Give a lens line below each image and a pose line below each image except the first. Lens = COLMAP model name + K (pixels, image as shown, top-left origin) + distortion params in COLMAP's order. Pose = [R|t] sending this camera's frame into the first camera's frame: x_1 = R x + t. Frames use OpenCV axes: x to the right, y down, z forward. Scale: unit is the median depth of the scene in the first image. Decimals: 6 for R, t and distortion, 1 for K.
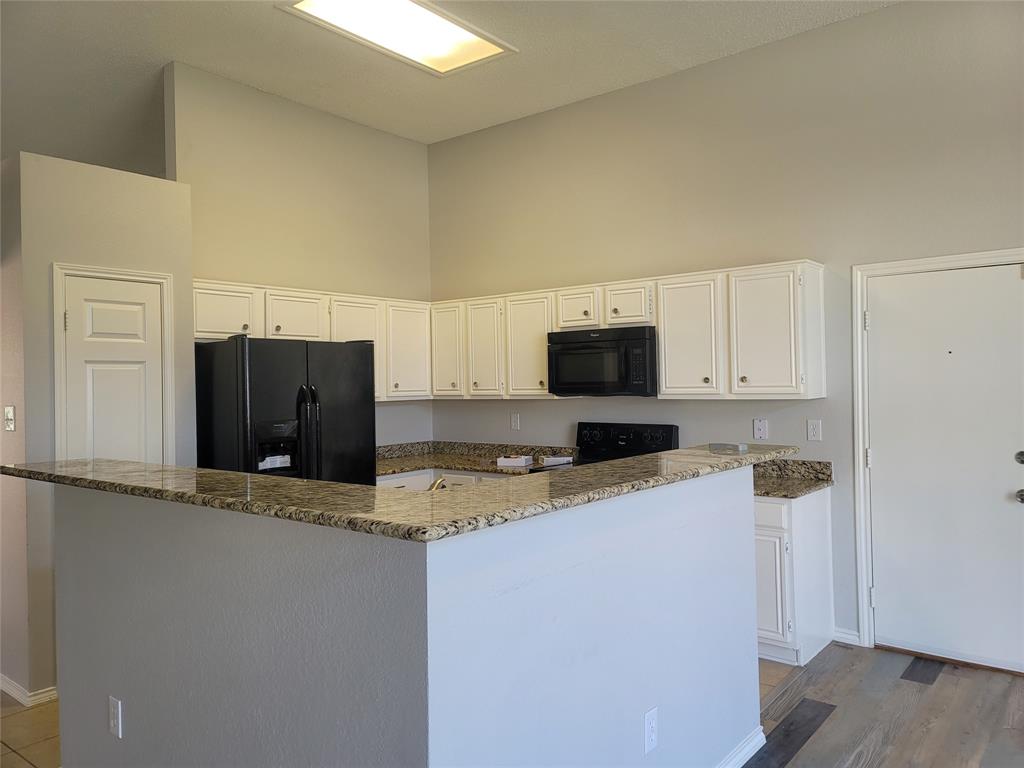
lens RADIAL K [[745.5, 0, 524.3], [0, 745.5, 364.5], [0, 0, 1]] dist [0.071659, -0.059560]
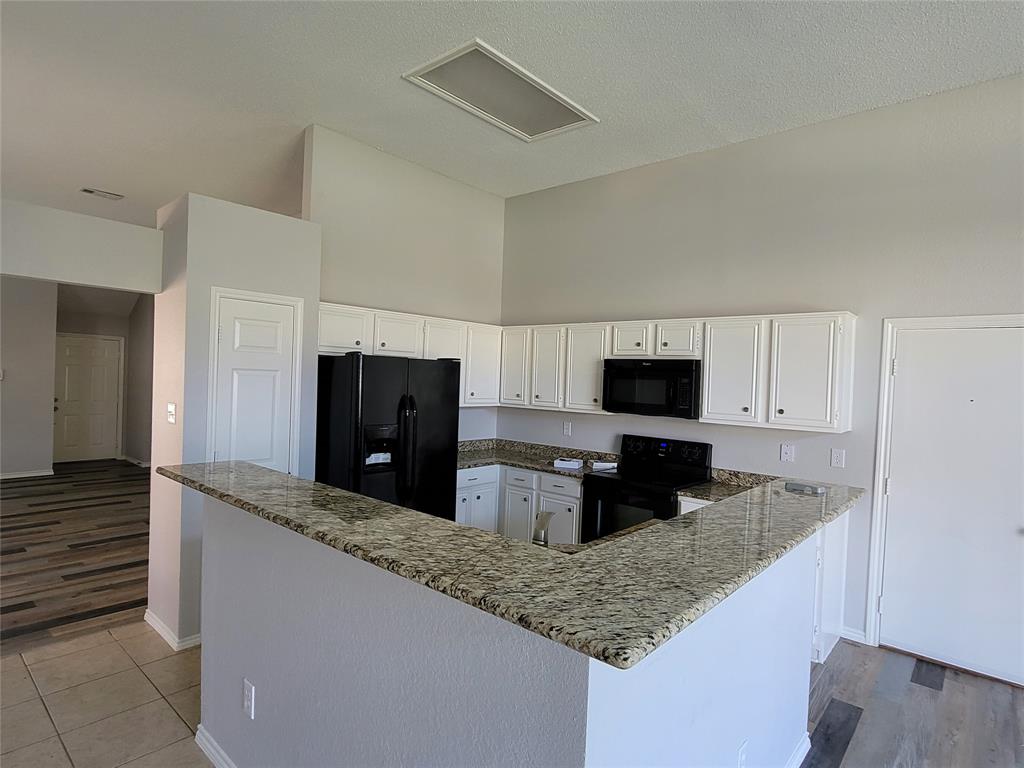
lens RADIAL K [[555.6, 0, 511.6], [0, 555.6, 374.4], [0, 0, 1]] dist [-0.009738, 0.001122]
pose [[0.997179, 0.053868, -0.052272, -0.080484], [-0.053032, 0.998444, 0.017265, -0.030361], [0.053121, -0.014445, 0.998484, 0.128047]]
